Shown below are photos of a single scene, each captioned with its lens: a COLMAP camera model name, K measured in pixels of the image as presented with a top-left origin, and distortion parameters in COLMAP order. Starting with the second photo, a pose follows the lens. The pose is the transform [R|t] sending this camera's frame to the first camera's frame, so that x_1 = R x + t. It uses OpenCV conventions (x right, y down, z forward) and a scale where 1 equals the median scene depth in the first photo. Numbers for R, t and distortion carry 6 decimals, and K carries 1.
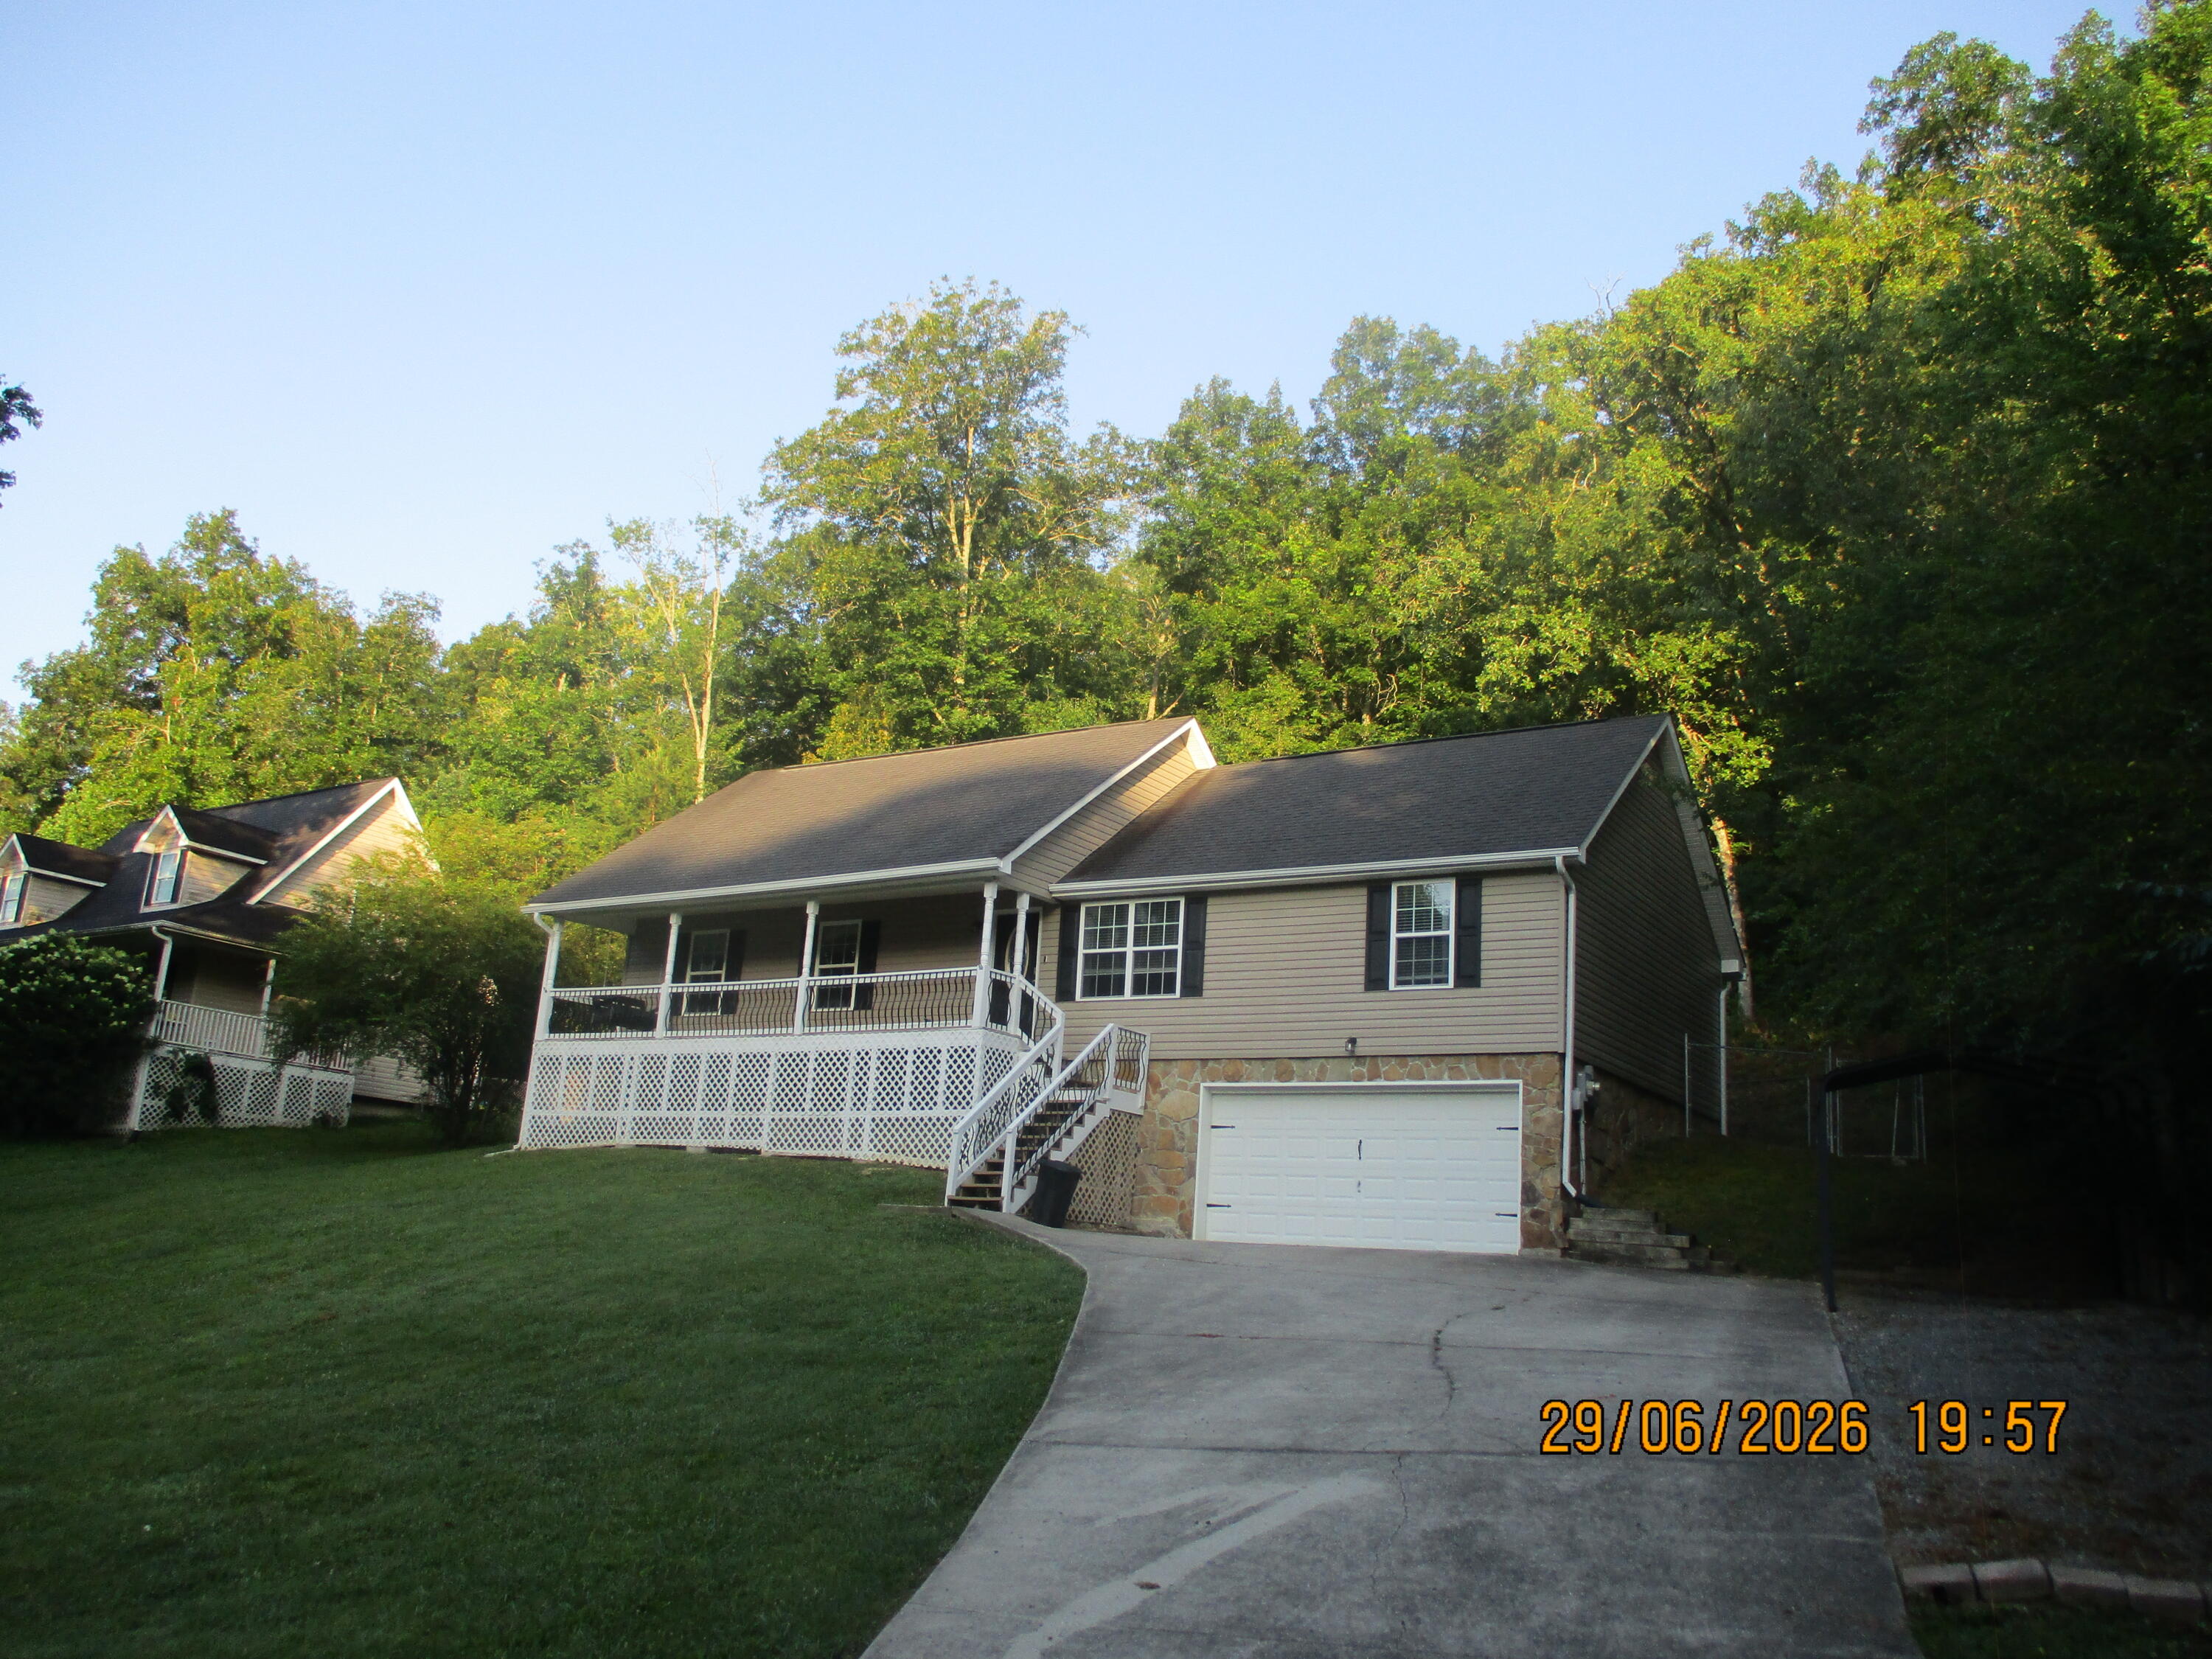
lens RADIAL K [[1839.9, 0, 1103.9], [0, 1839.9, 830.8], [0, 0, 1]] dist [-0.032402, 0.011753]
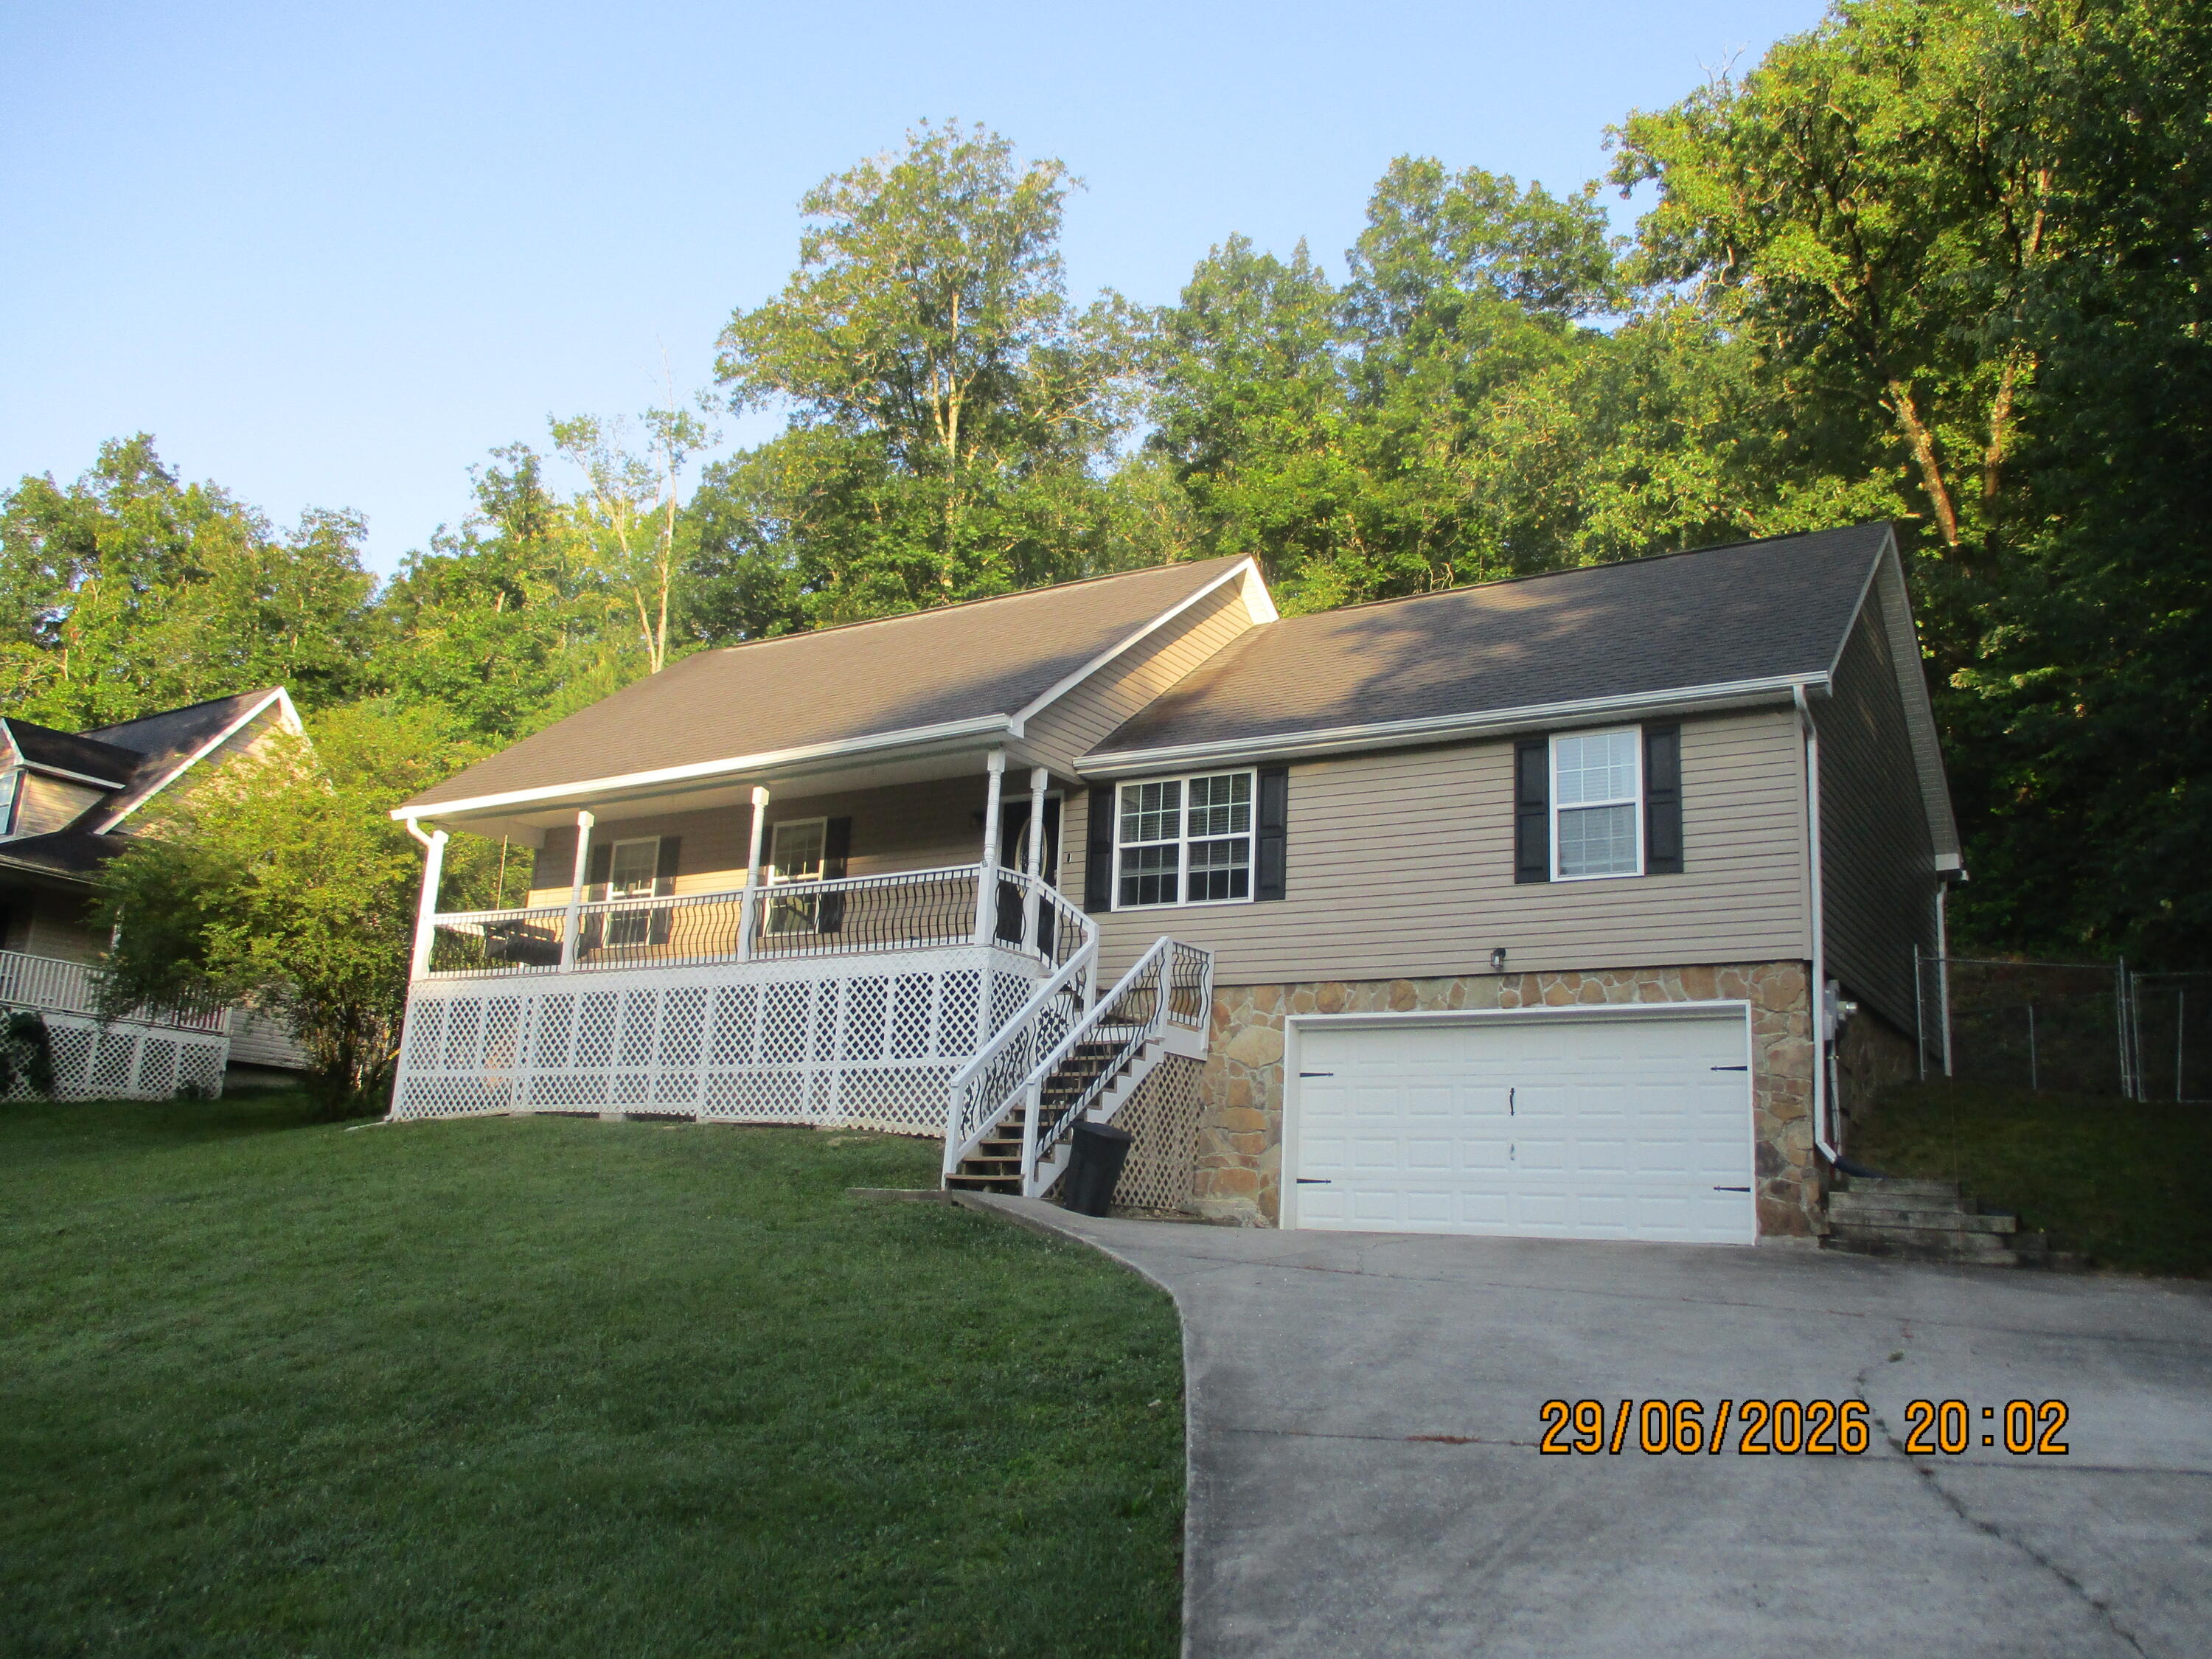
lens RADIAL K [[1839.9, 0, 1106.0], [0, 1839.9, 835.7], [0, 0, 1]] dist [-0.032402, 0.011753]
pose [[0.999874, -0.013949, 0.007601, -0.015848], [0.013800, 0.999720, 0.019231, 0.032900], [-0.007867, -0.019124, 0.999786, 0.174973]]
